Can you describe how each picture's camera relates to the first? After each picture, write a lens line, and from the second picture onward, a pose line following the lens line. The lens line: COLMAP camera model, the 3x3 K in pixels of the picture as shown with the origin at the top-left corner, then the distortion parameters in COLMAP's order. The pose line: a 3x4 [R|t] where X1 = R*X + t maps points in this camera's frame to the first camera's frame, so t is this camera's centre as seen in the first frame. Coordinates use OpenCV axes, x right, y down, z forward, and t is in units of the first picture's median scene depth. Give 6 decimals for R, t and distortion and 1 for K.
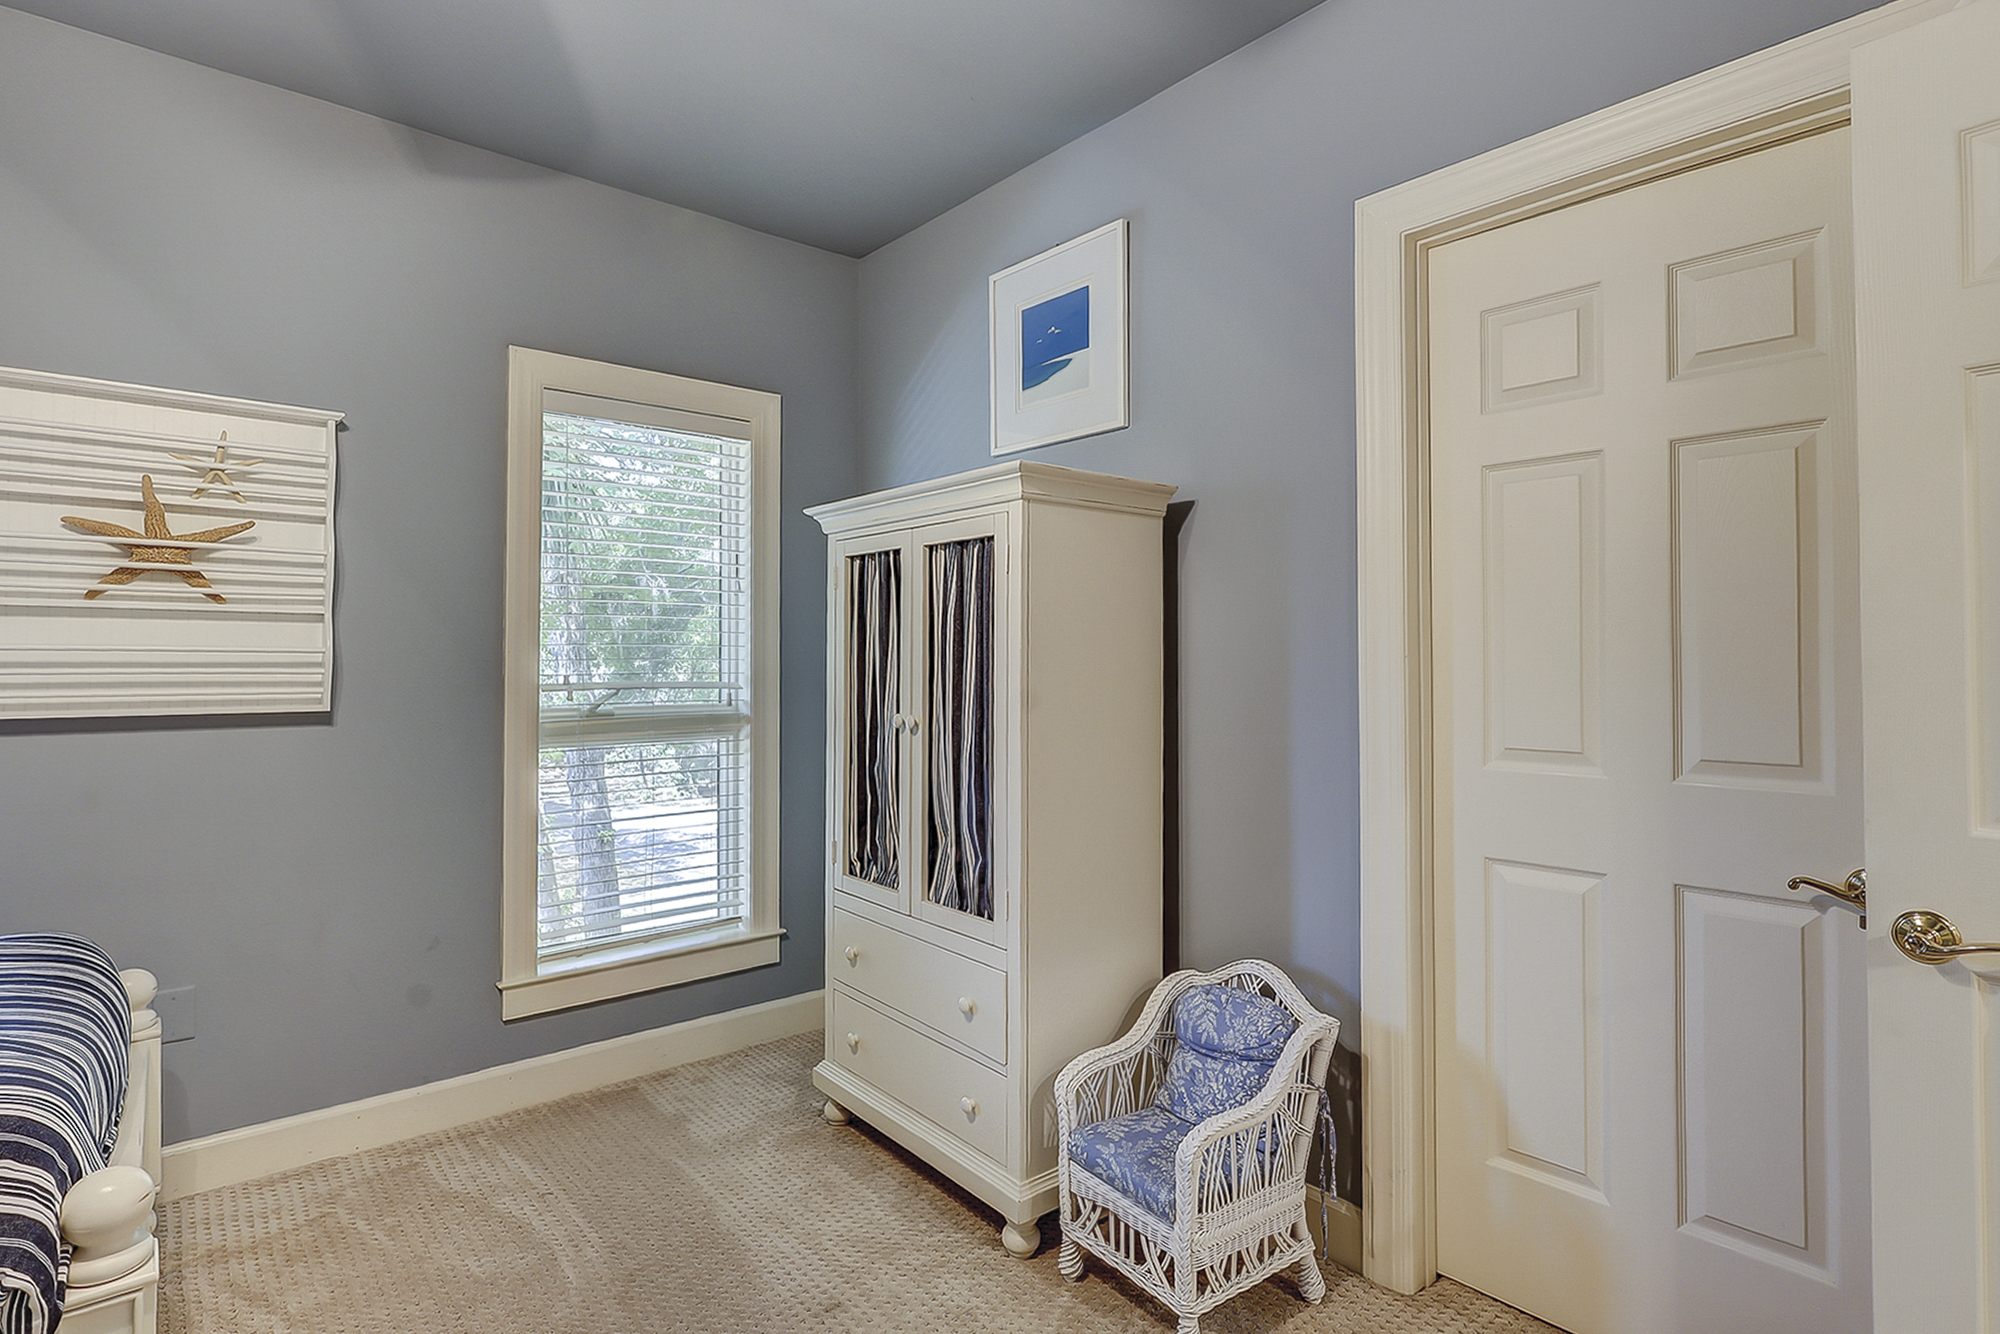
lens RADIAL K [[977.6, 0, 1004.4], [0, 977.6, 649.2], [0, 0, 1]] dist [-0.011195, 0.002818]
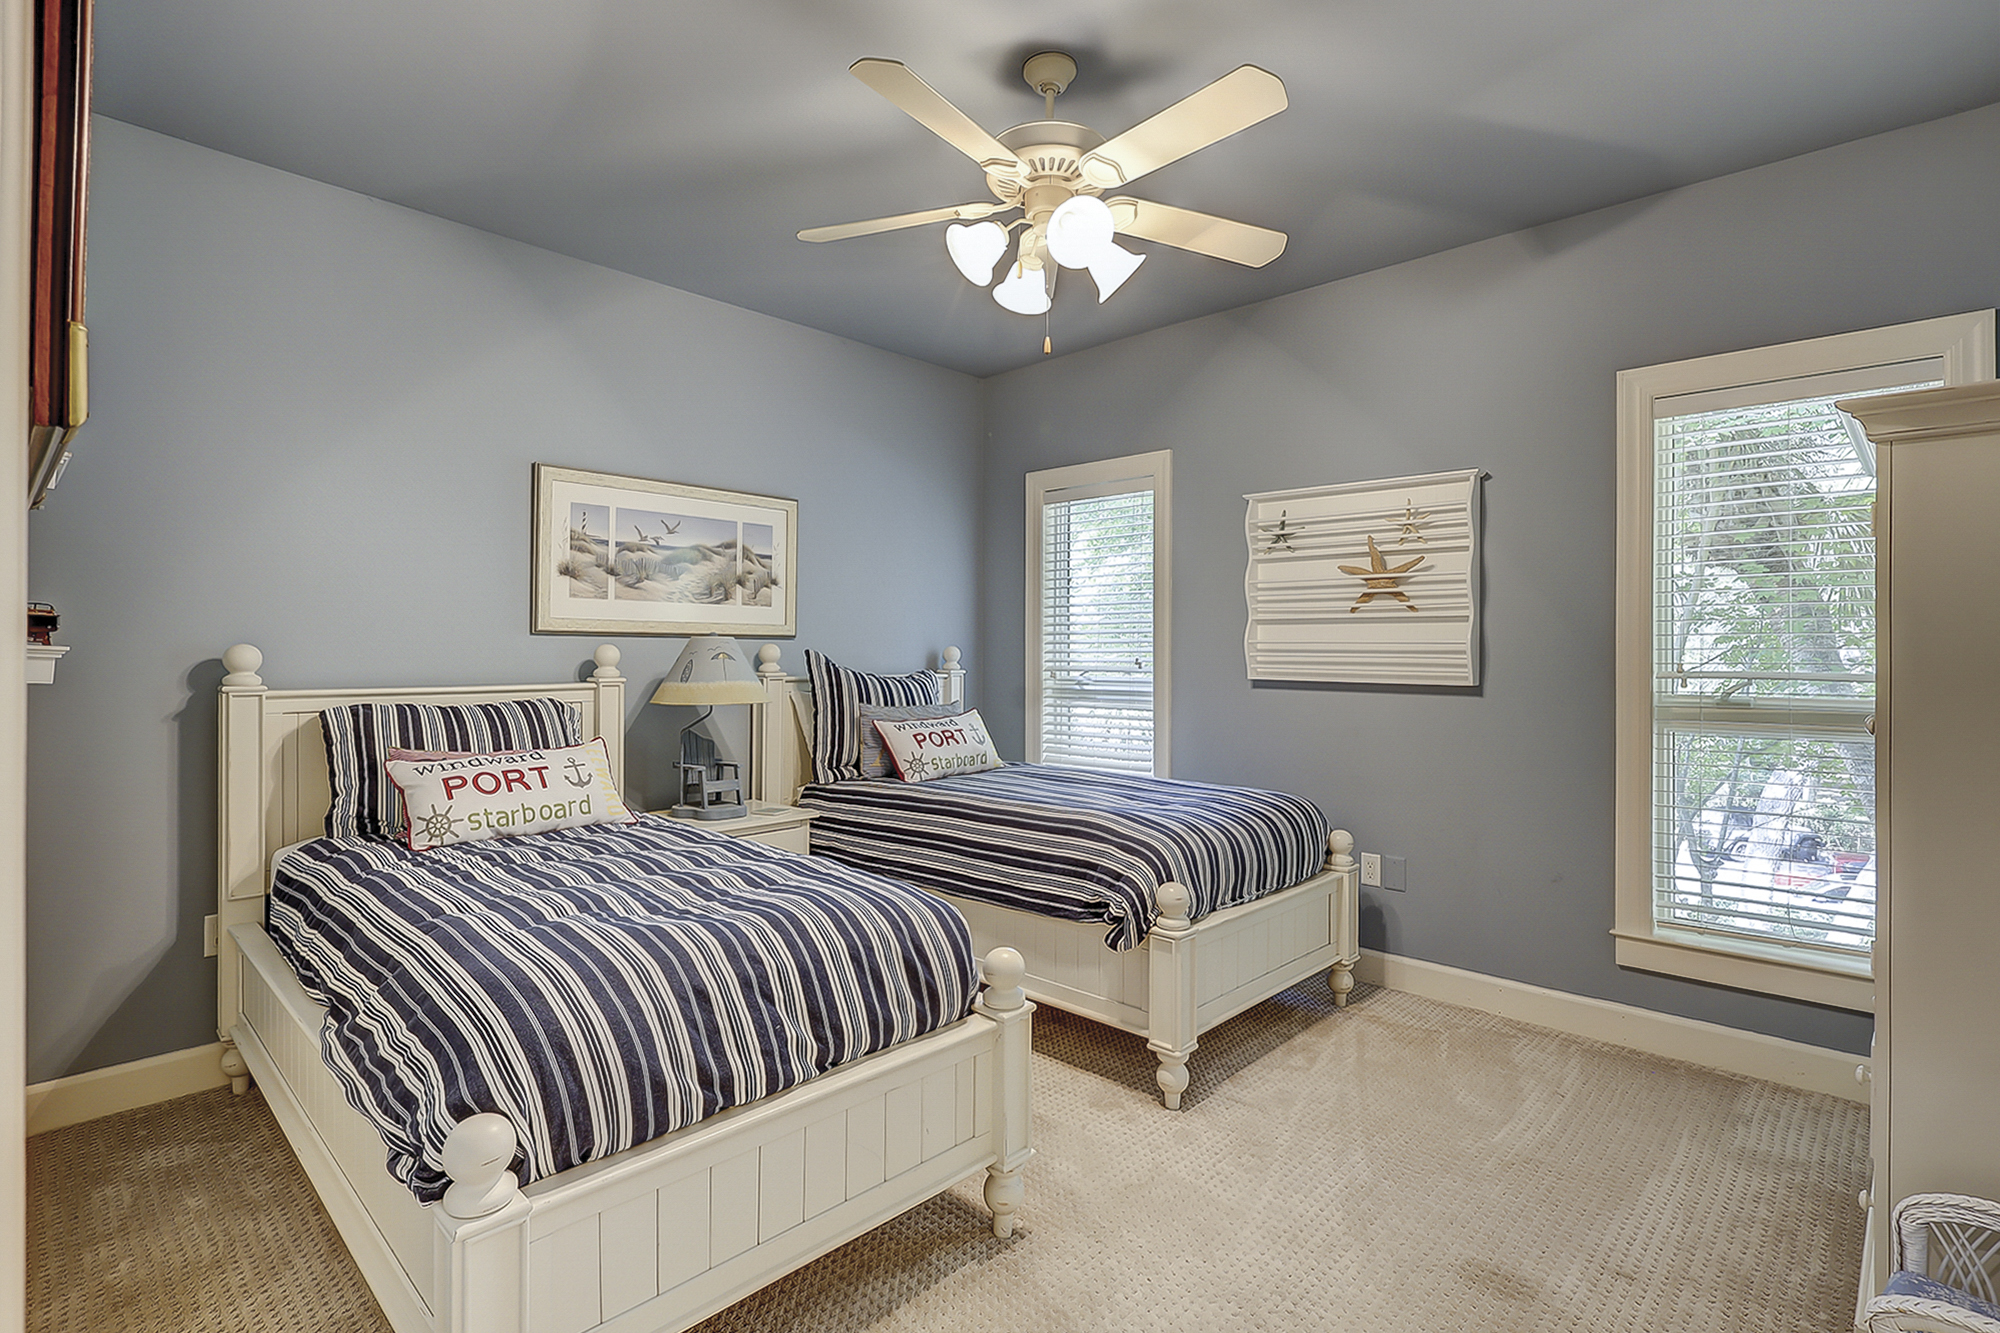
lens RADIAL K [[977.6, 0, 1008.4], [0, 977.6, 656.9], [0, 0, 1]] dist [-0.011195, 0.002818]
pose [[0.110699, 0.008565, -0.993817, 0.619152], [0.009813, 0.999905, 0.009711, 0.002820], [0.993805, -0.010828, 0.110605, 0.190711]]
